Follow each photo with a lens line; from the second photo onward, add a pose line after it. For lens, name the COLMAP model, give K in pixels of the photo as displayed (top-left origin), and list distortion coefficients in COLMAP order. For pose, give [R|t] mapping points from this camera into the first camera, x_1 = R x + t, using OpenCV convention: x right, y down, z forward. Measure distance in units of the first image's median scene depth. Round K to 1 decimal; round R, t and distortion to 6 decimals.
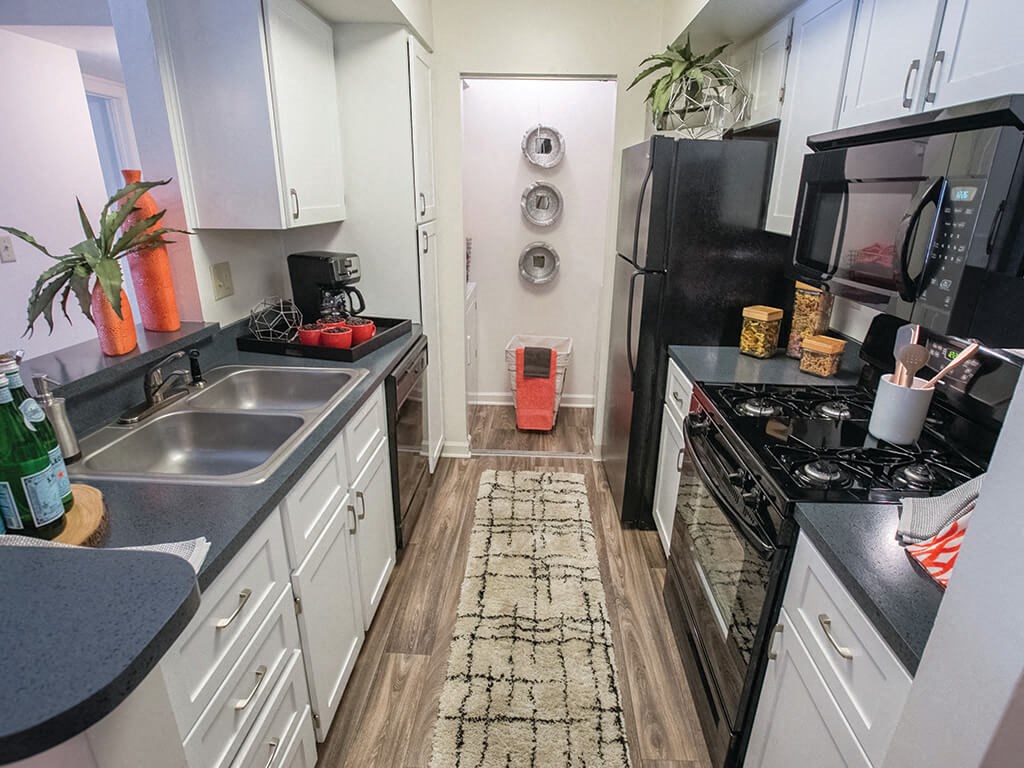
lens RADIAL K [[552.7, 0, 536.2], [0, 552.7, 384.7], [0, 0, 1]] dist [-0.057490, 0.020968]
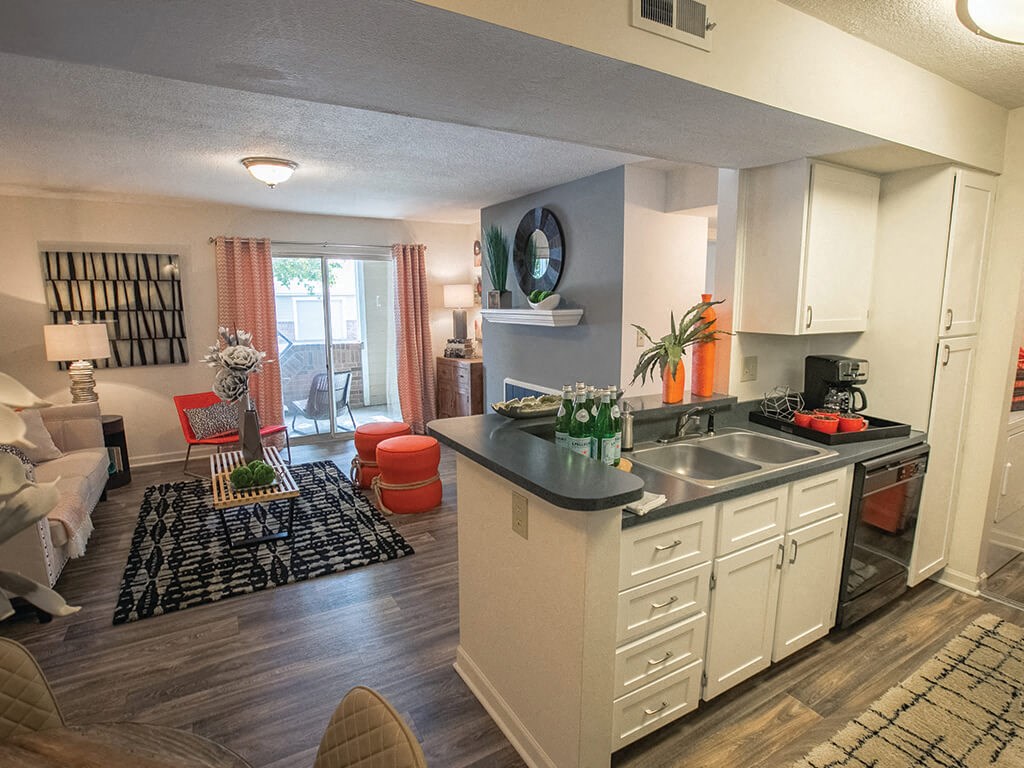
lens RADIAL K [[540.6, 0, 512.0], [0, 540.6, 384.0], [0, 0, 1]] dist [0.000687, 0.000001]
pose [[0.516379, 0.114851, -0.848623, 0.315703], [-0.276379, 0.960289, -0.038210, 0.072435], [0.810535, 0.254273, 0.527616, -0.234061]]
